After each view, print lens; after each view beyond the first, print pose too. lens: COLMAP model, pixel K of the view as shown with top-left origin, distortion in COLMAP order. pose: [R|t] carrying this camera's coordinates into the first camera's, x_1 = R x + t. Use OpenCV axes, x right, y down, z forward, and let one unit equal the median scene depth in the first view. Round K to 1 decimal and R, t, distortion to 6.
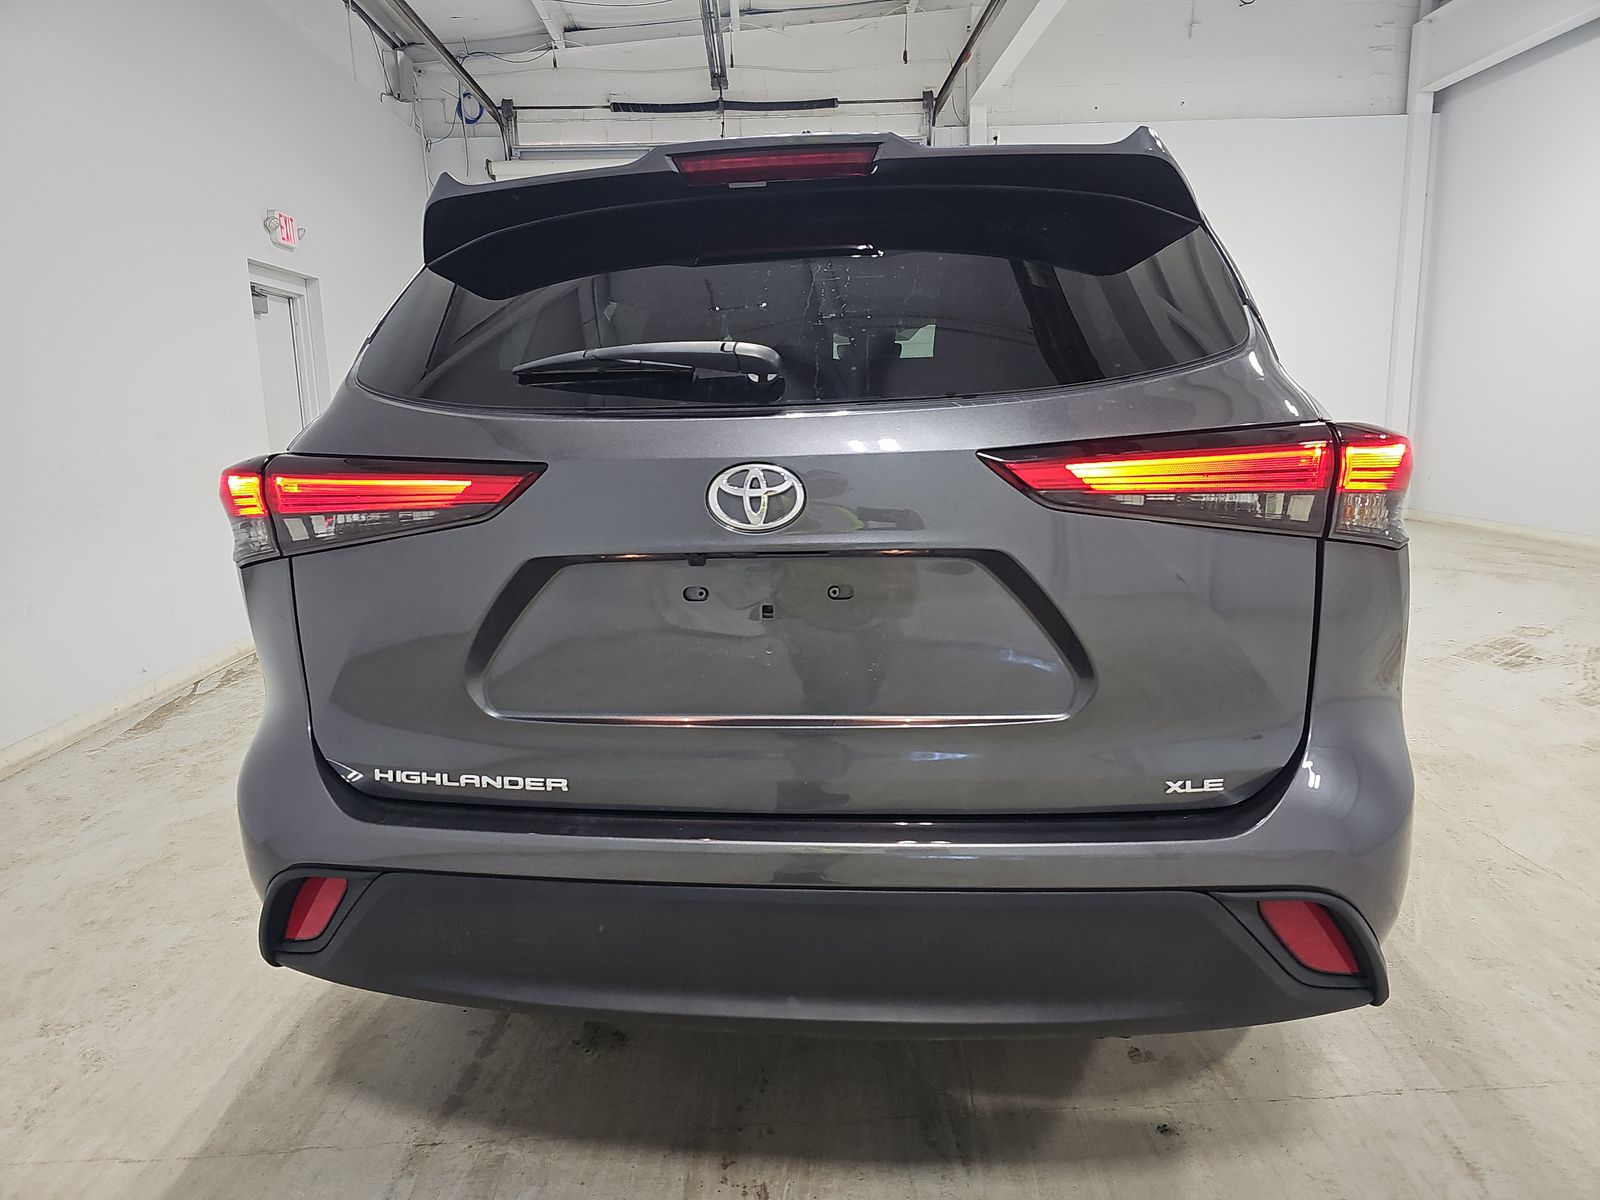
lens RADIAL K [[1016.8, 0, 801.6], [0, 1016.8, 598.6], [0, 0, 1]] dist [0.036550, -0.029275]
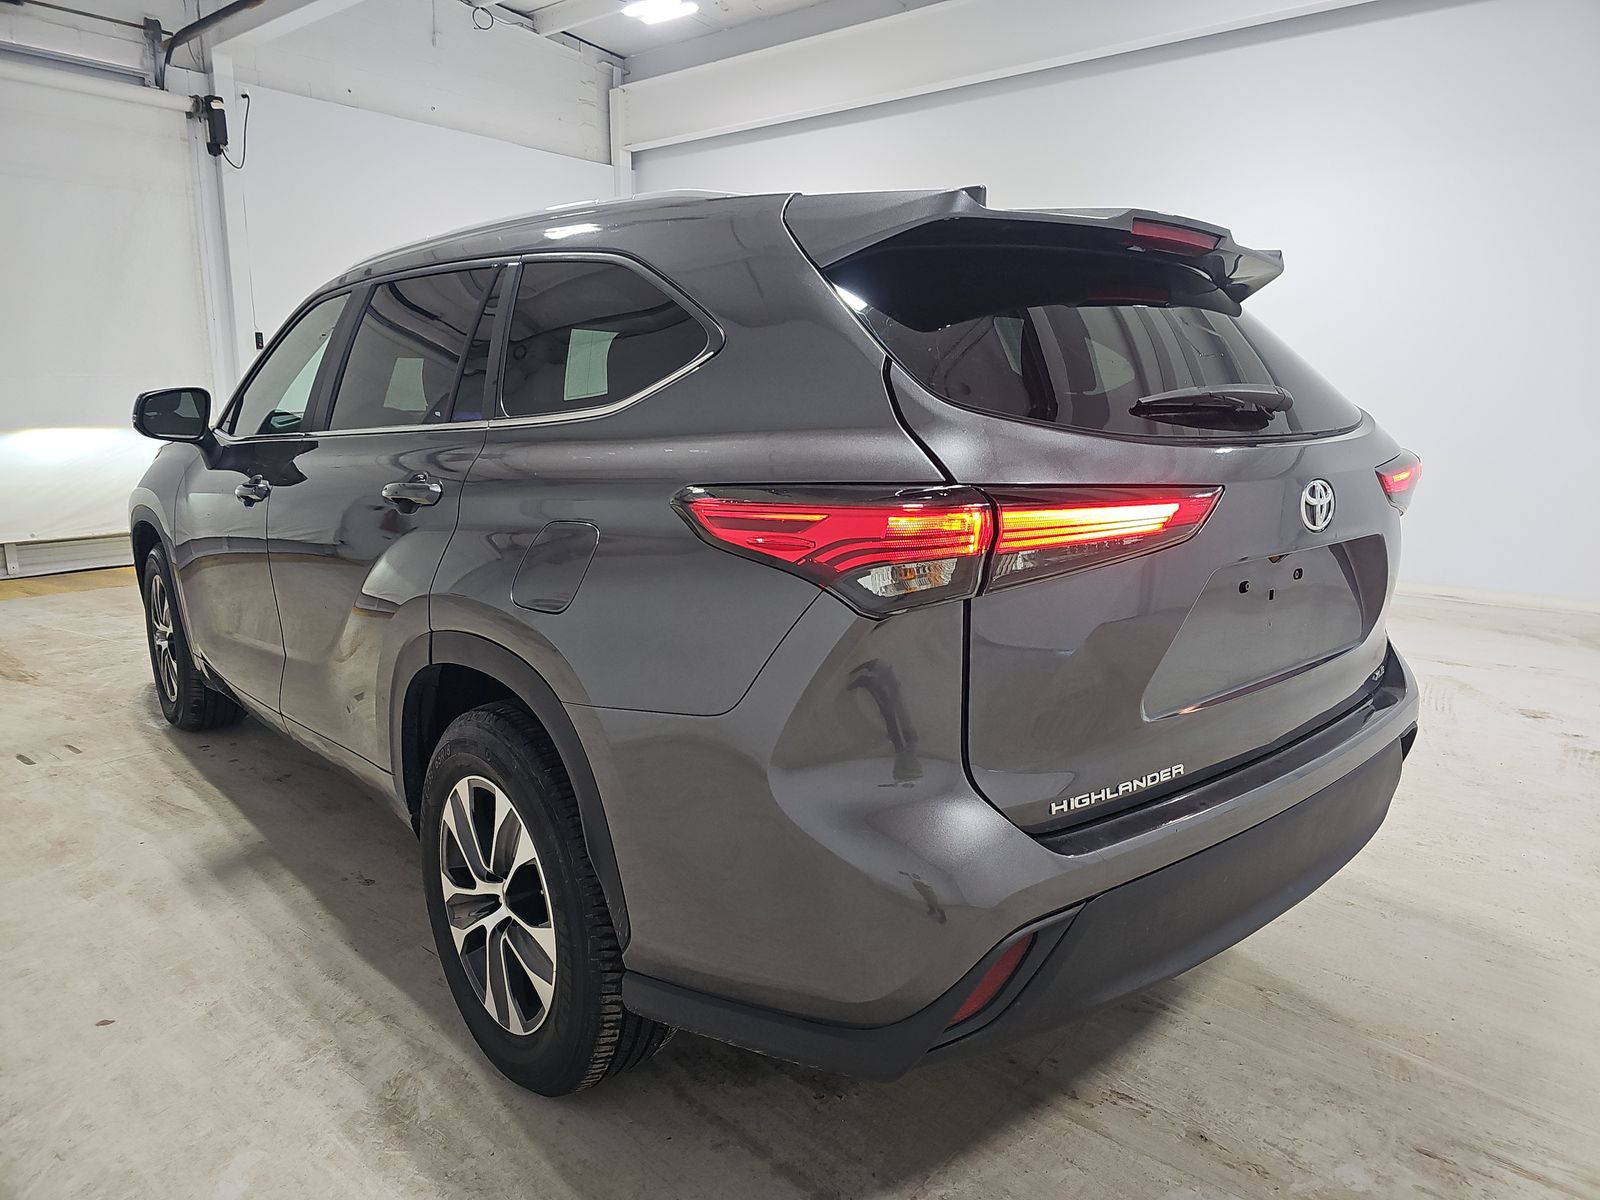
lens RADIAL K [[1016.8, 0, 801.6], [0, 1016.8, 598.6], [0, 0, 1]] dist [0.036550, -0.029275]
pose [[0.673587, -0.106611, 0.731379, -0.876329], [0.105616, 0.993271, 0.047516, -0.067290], [-0.731523, 0.045239, 0.680314, 0.353897]]
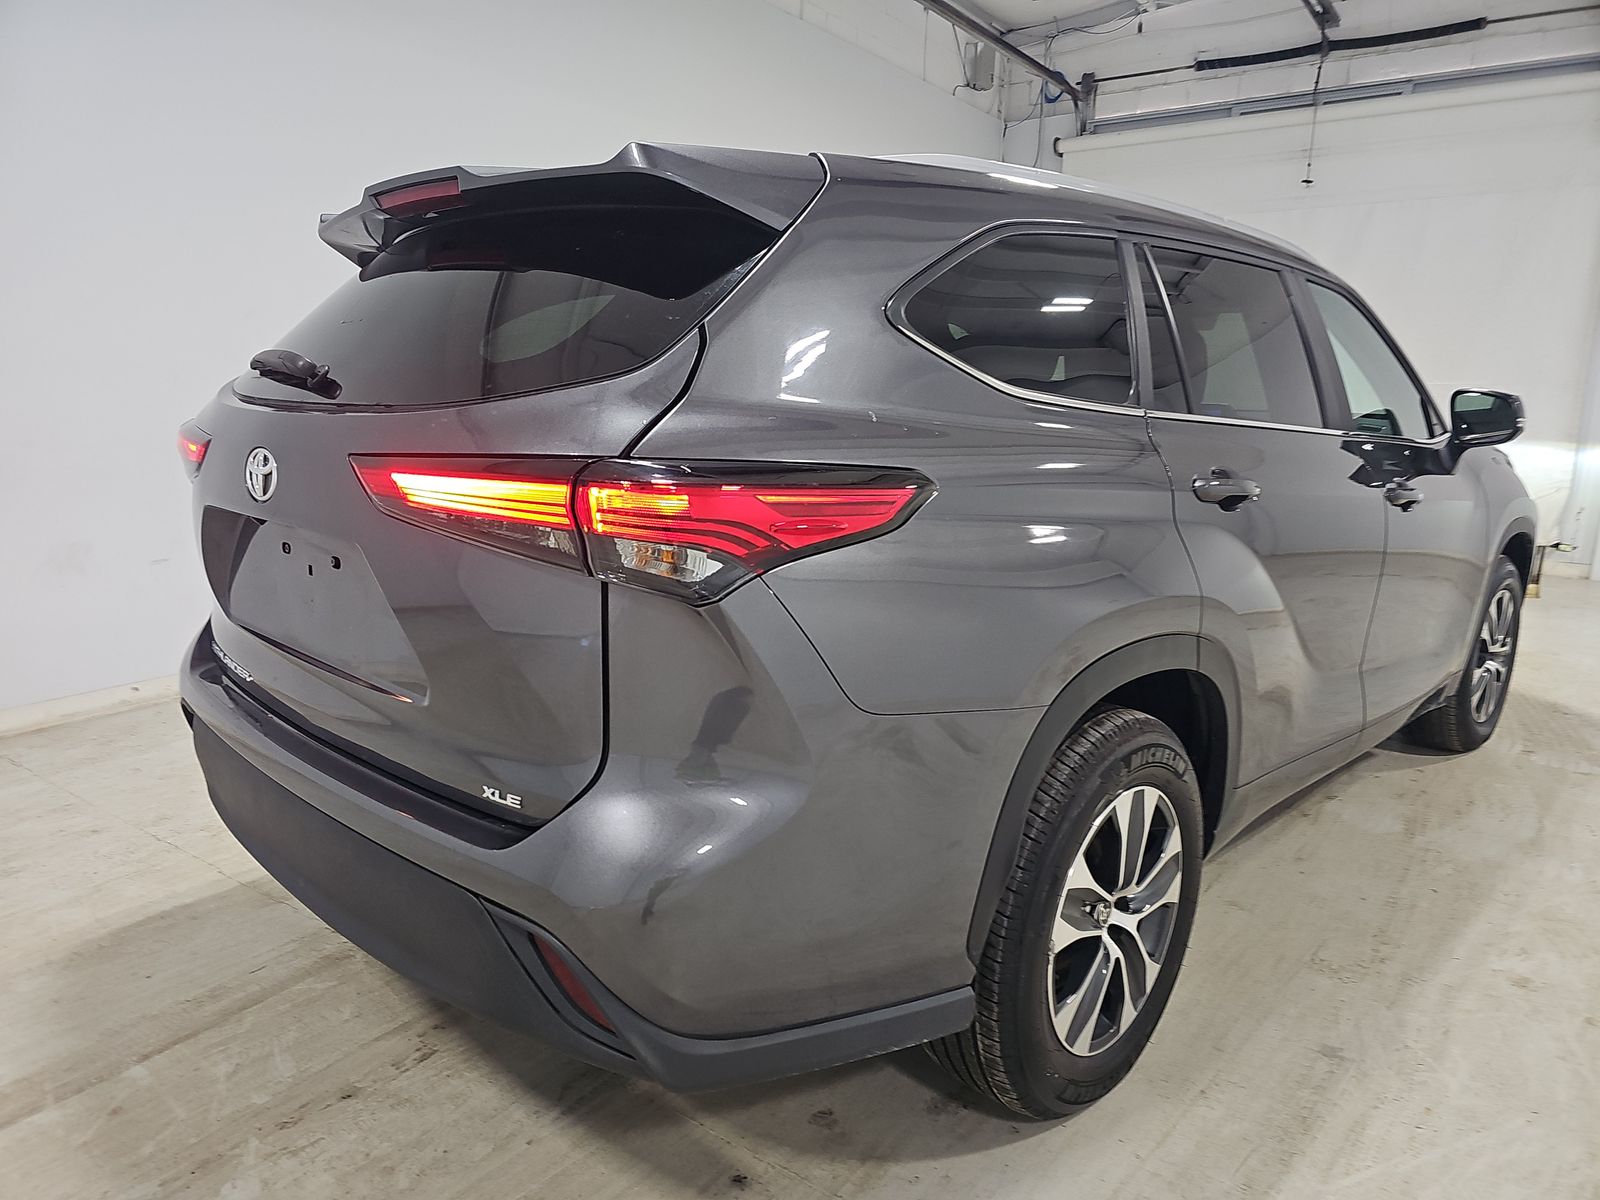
lens RADIAL K [[1016.8, 0, 801.6], [0, 1016.8, 598.6], [0, 0, 1]] dist [0.036550, -0.029275]
pose [[0.803974, 0.164933, -0.571334, 0.739252], [-0.149492, 0.985970, 0.074267, -0.085243], [0.575567, 0.025702, 0.817350, 0.203200]]
